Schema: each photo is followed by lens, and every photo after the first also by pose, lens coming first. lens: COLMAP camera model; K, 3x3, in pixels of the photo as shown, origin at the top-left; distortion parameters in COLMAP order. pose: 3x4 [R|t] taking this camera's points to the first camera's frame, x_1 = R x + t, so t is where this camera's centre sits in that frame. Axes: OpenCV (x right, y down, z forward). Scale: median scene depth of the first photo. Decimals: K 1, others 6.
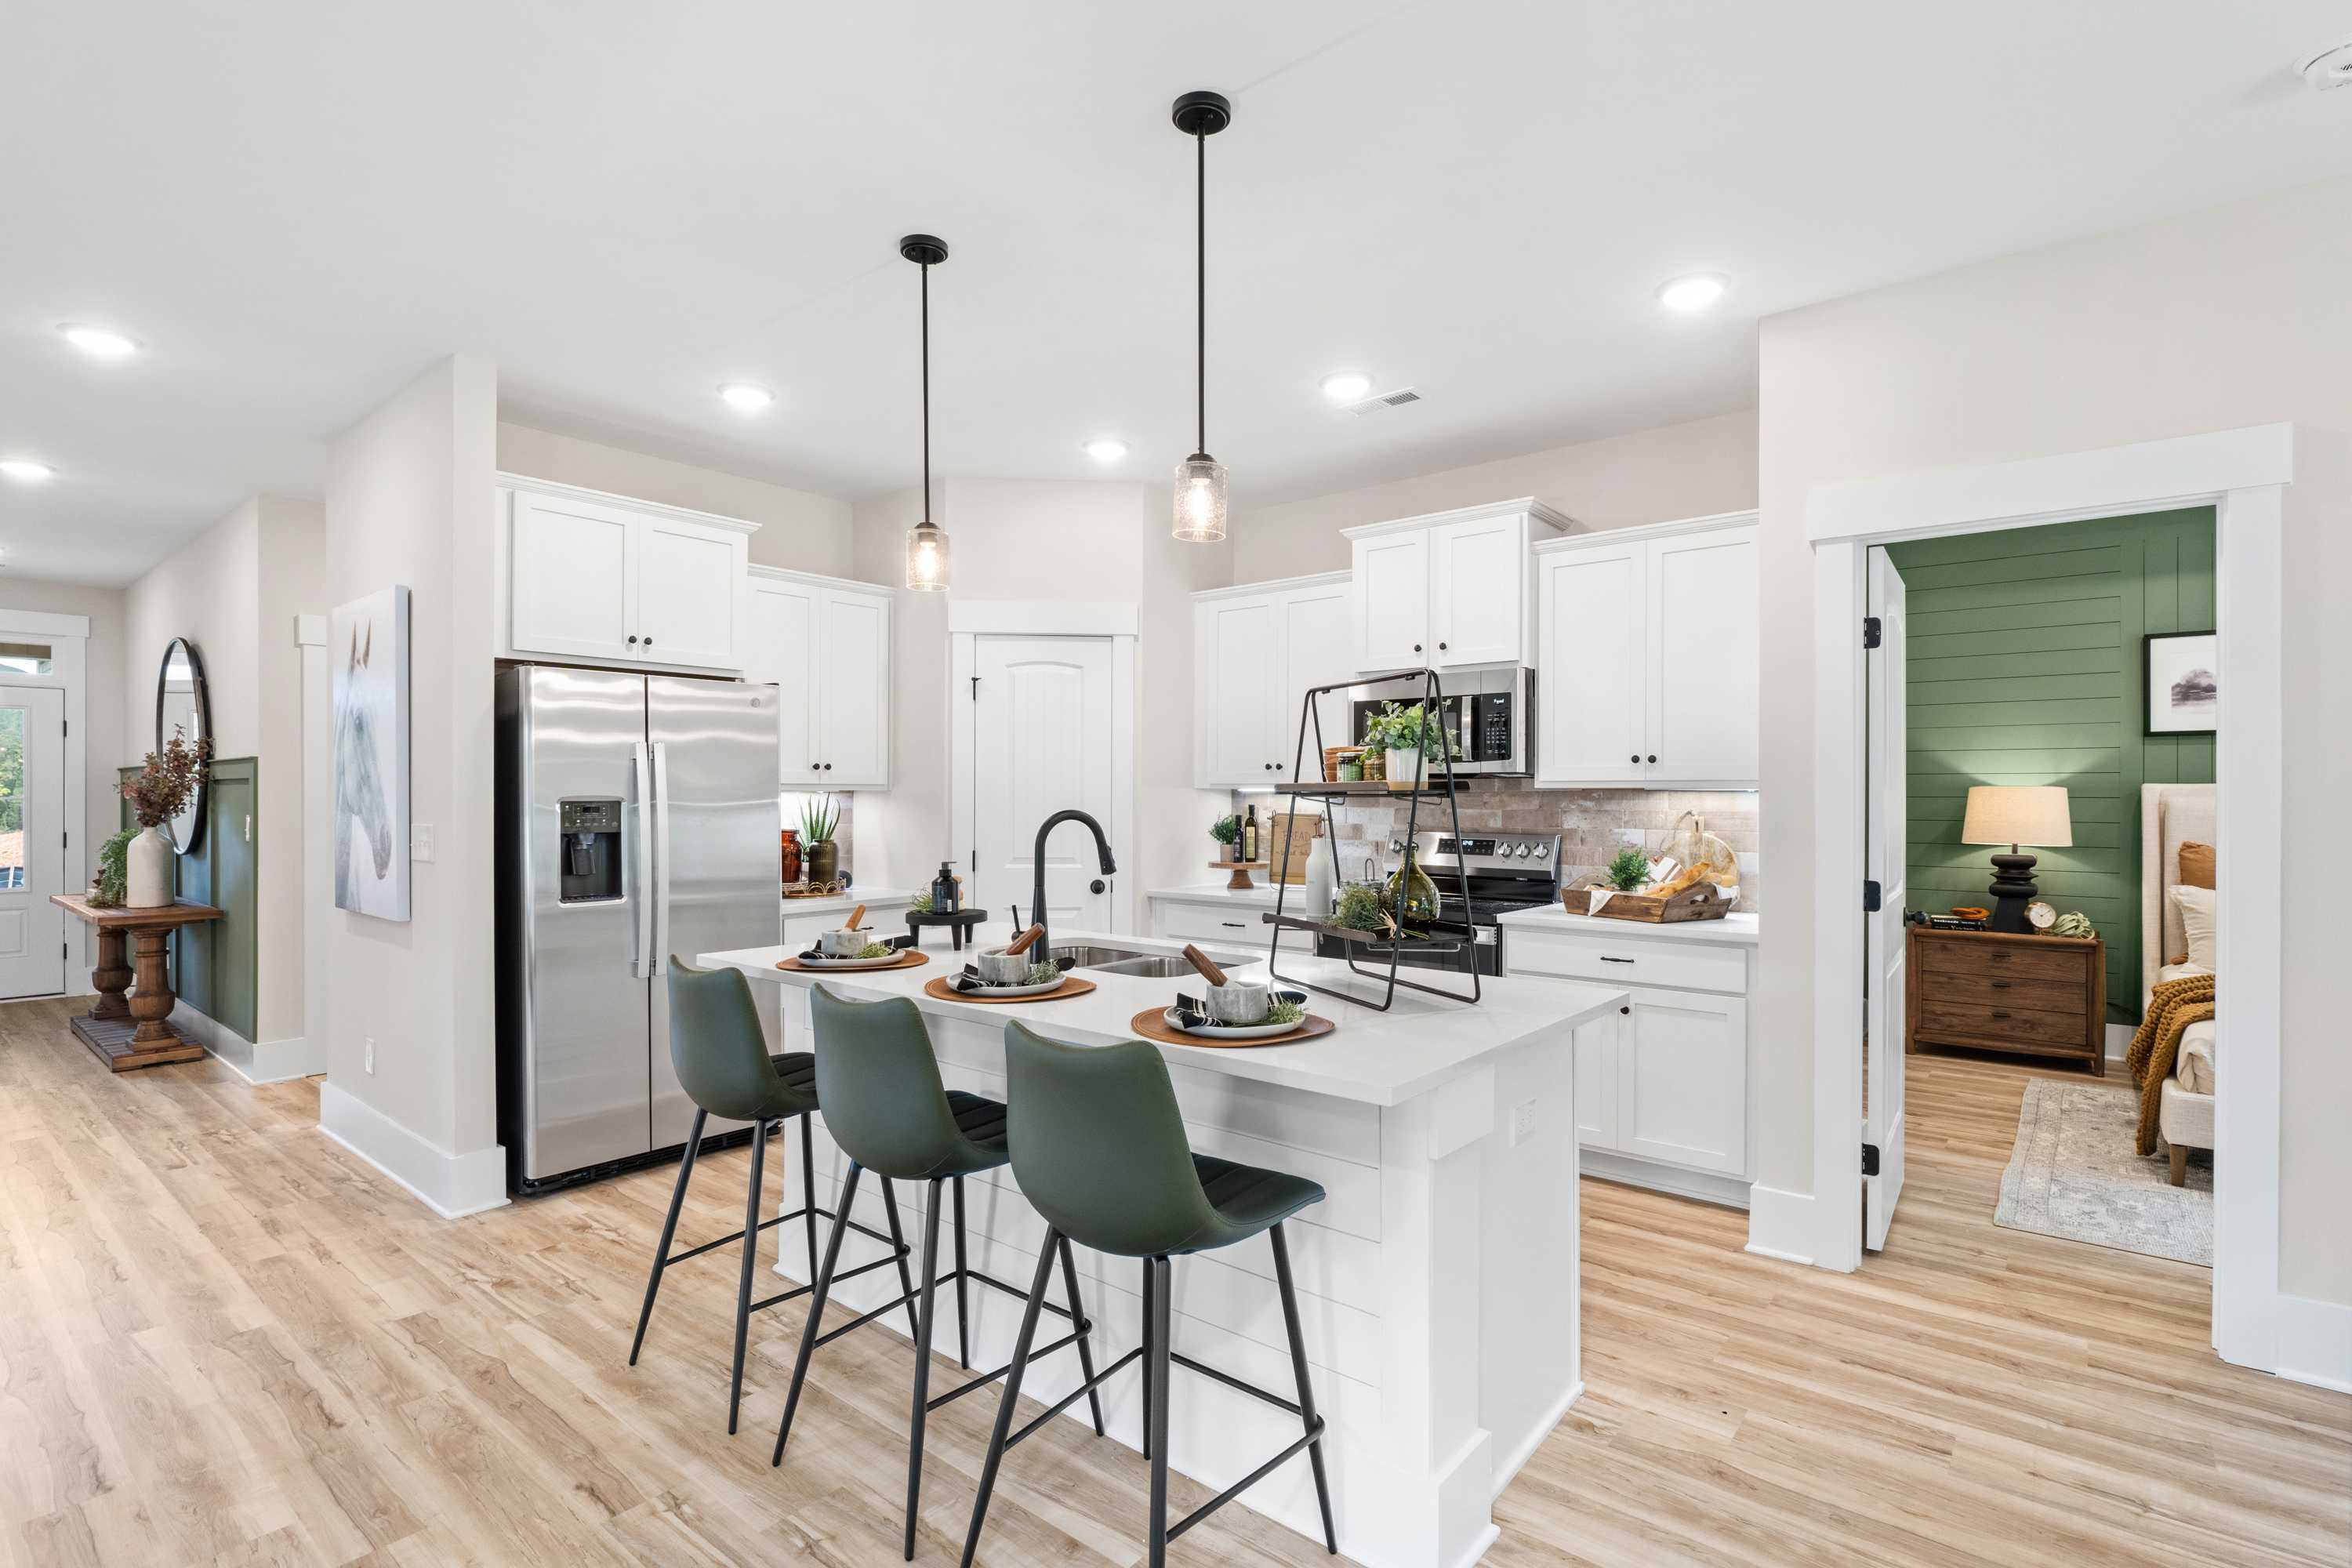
lens RADIAL K [[1123.2, 0, 1179.5], [0, 1123.2, 796.1], [0, 0, 1]] dist [-0.006084, -0.000992]
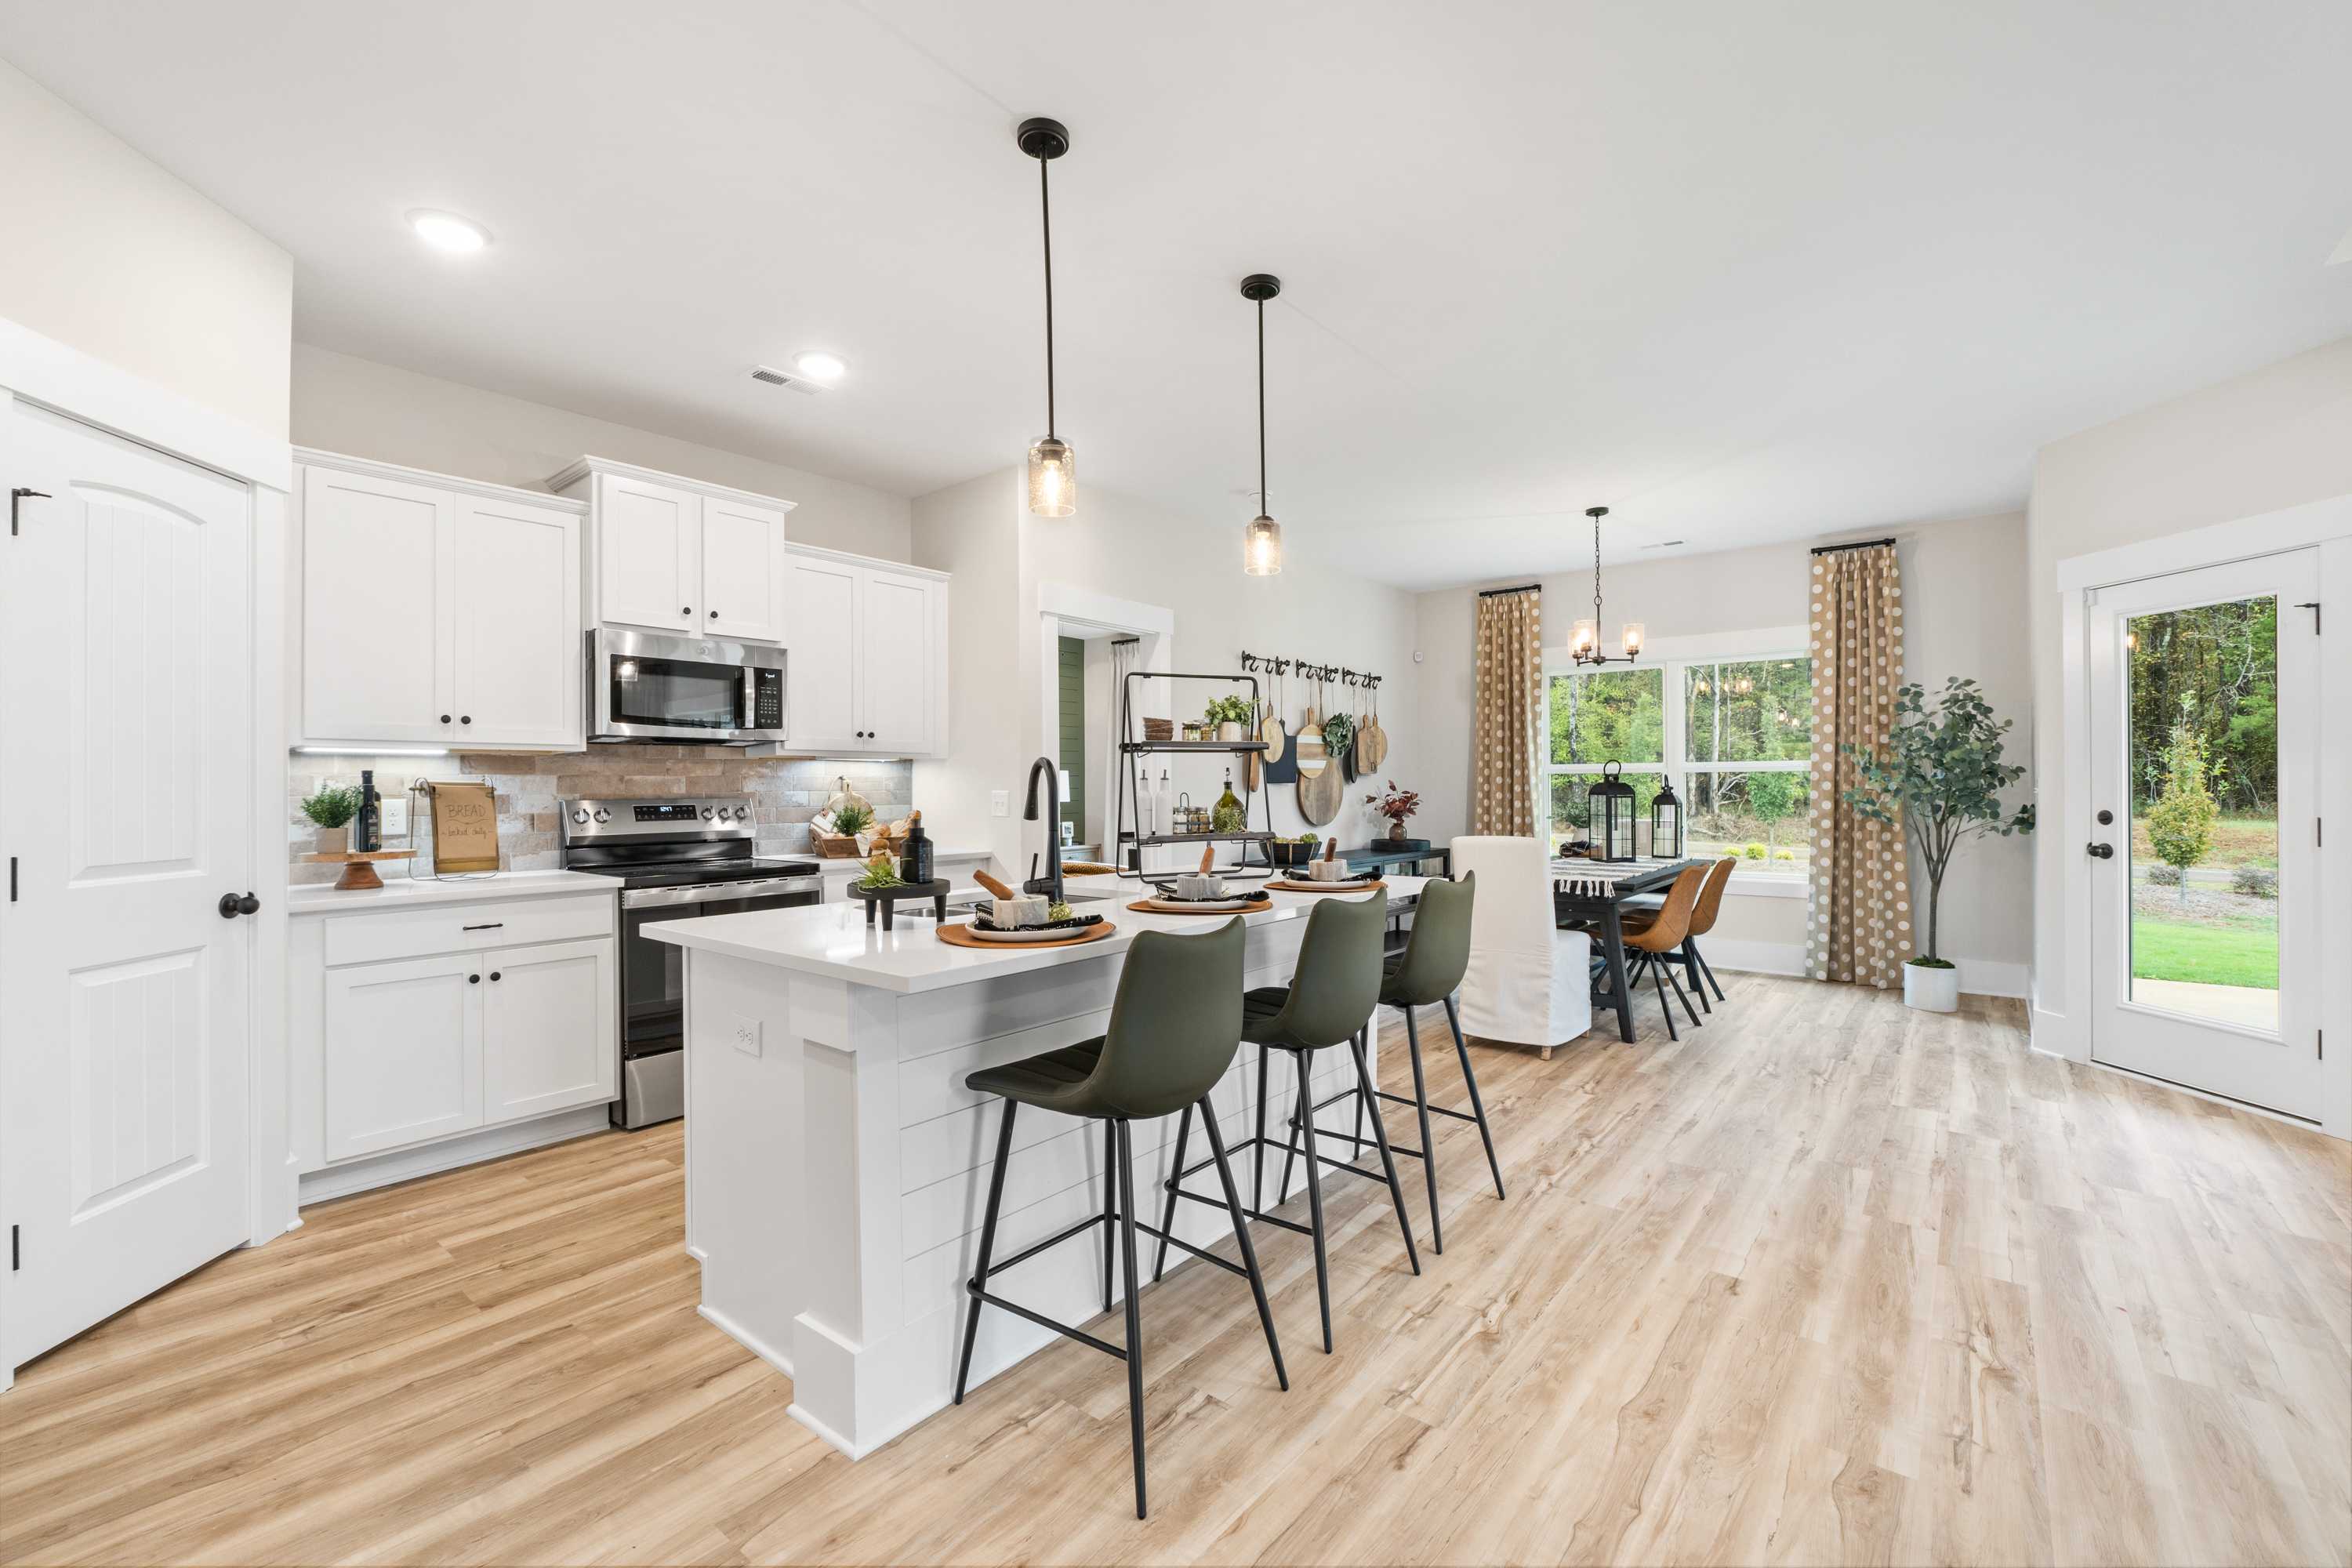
lens RADIAL K [[997.2, 0, 1168.1], [0, 997.2, 782.7], [0, 0, 1]] dist [-0.008716, -0.000200]
pose [[-0.009921, 0.003875, 0.999943, -0.665635], [0.010877, 0.999934, -0.003767, 0.027369], [-0.999892, 0.010839, -0.009963, 0.586163]]
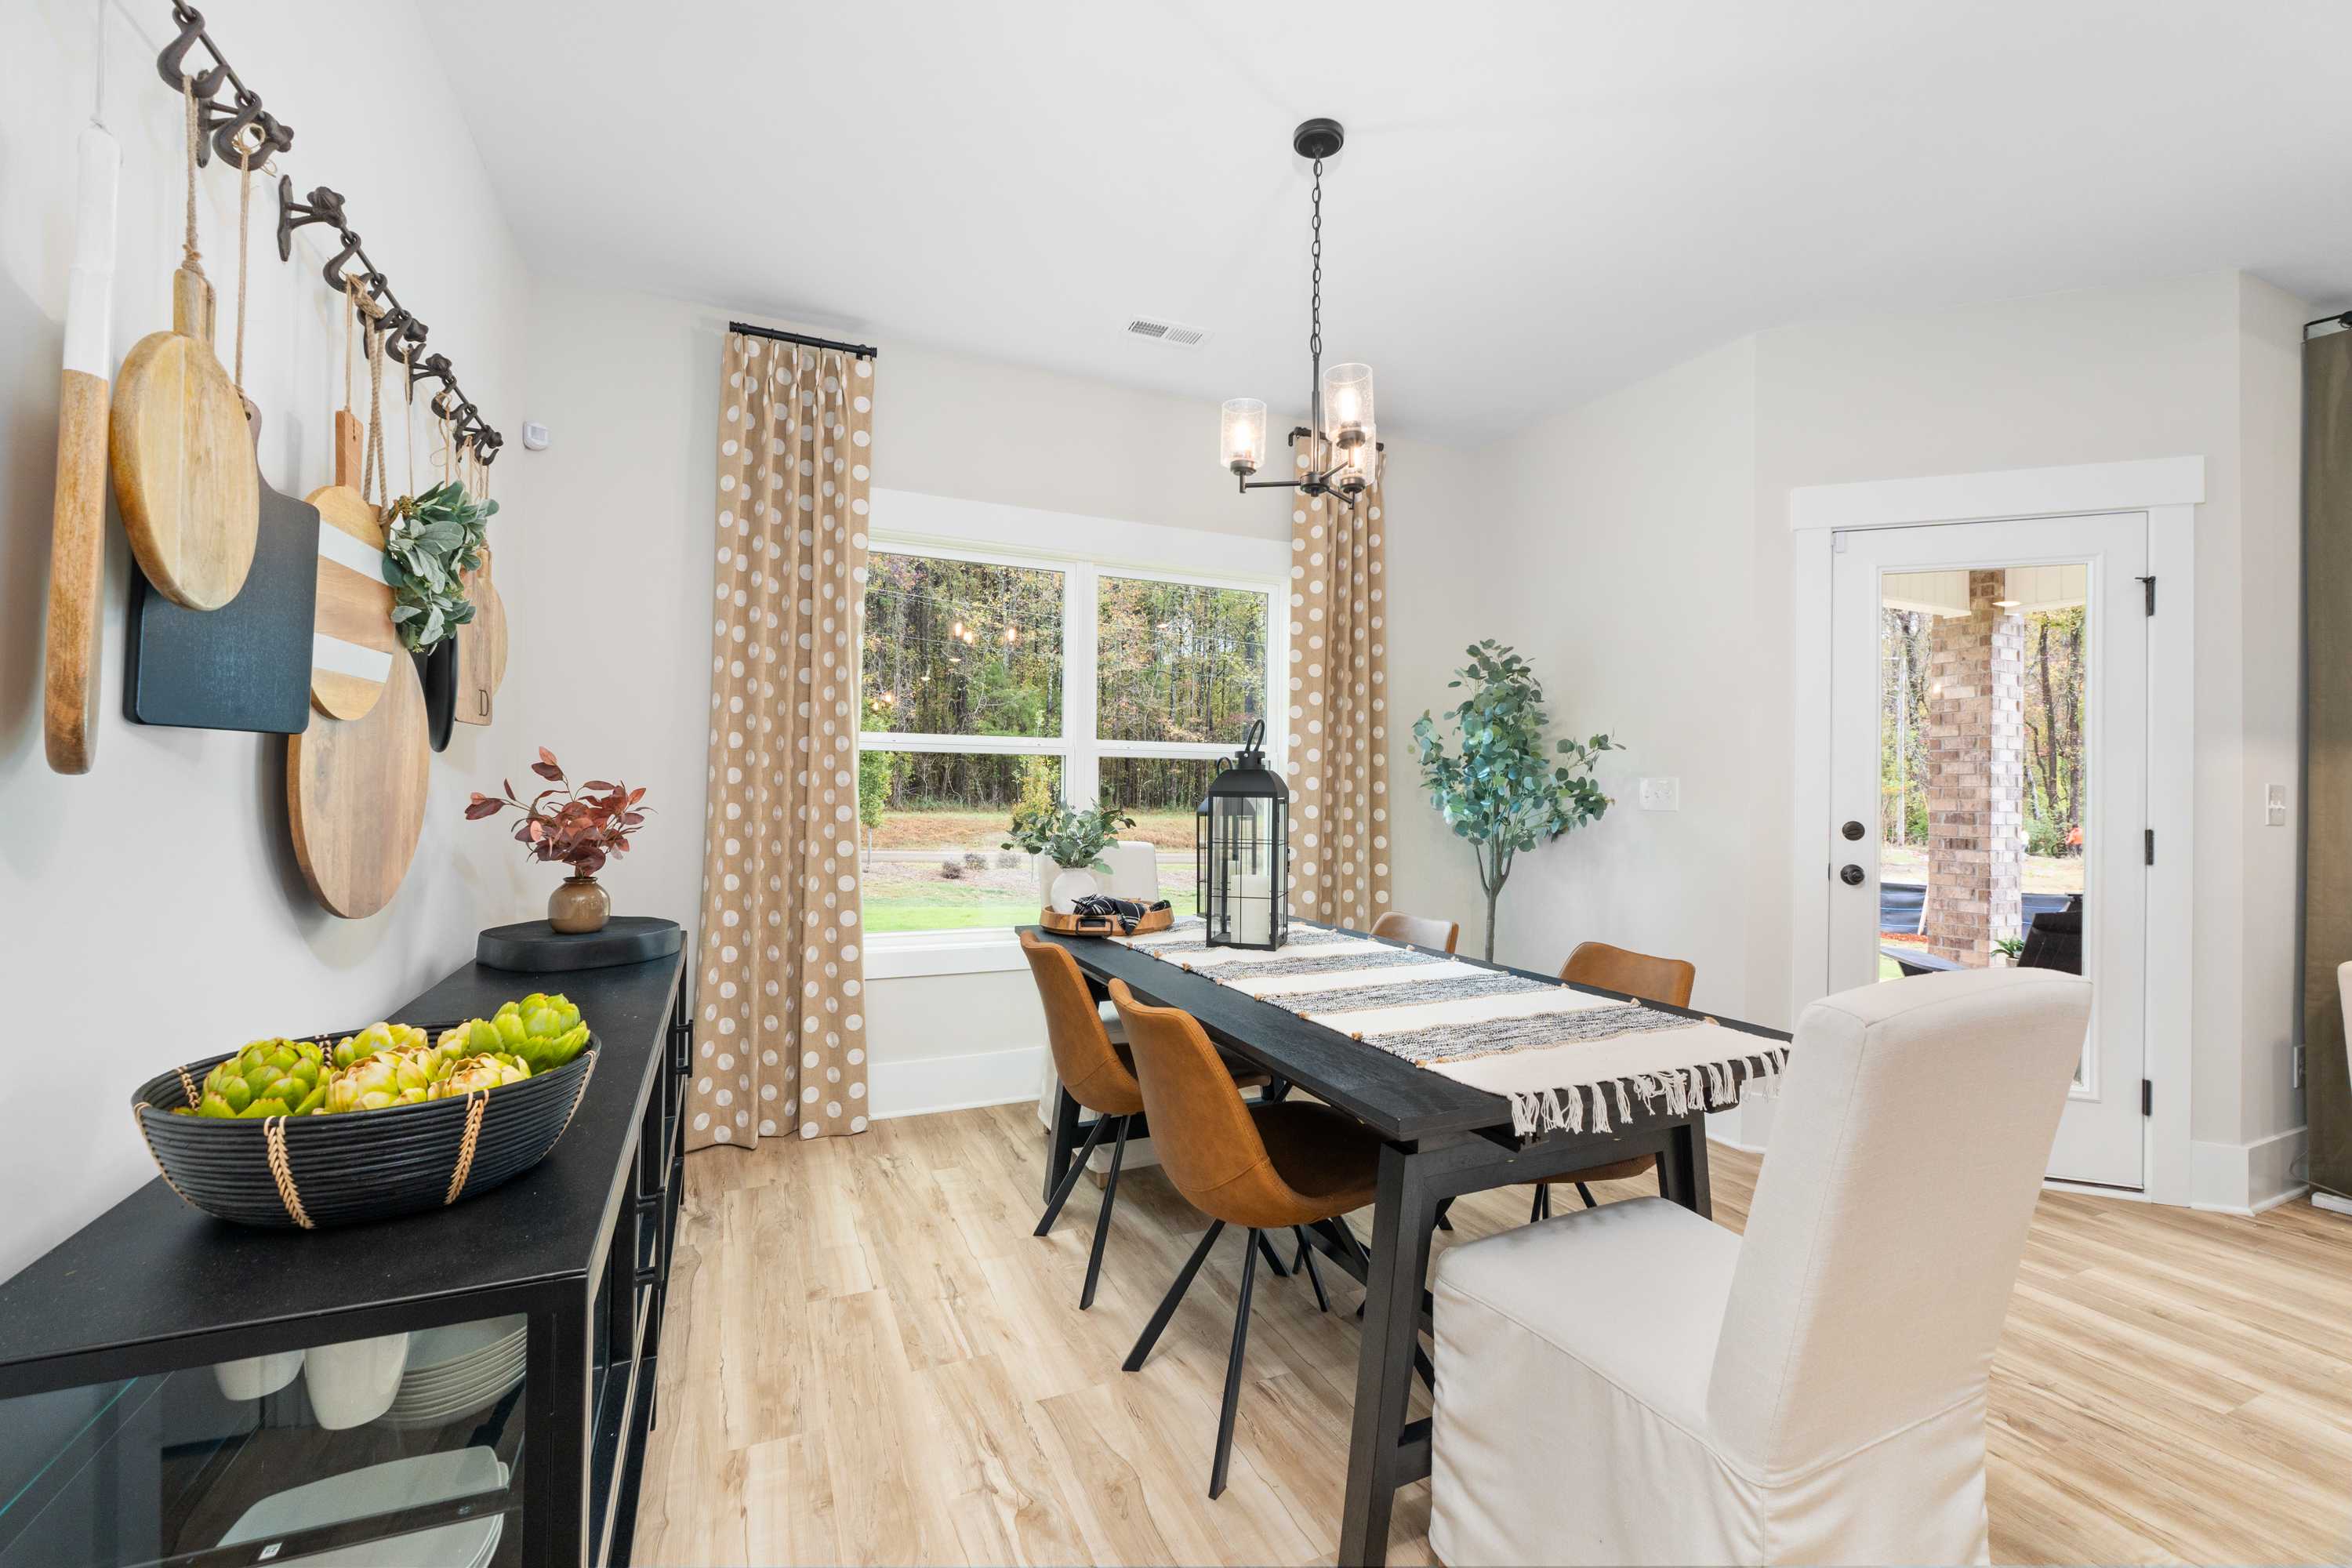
lens RADIAL K [[997.2, 0, 1173.1], [0, 997.2, 776.5], [0, 0, 1]] dist [-0.008716, -0.000200]
pose [[-0.900243, -0.007201, 0.435329, 0.394382], [-0.009469, 0.999951, -0.003042, 0.034348], [-0.435286, -0.006860, -0.900266, 0.546485]]
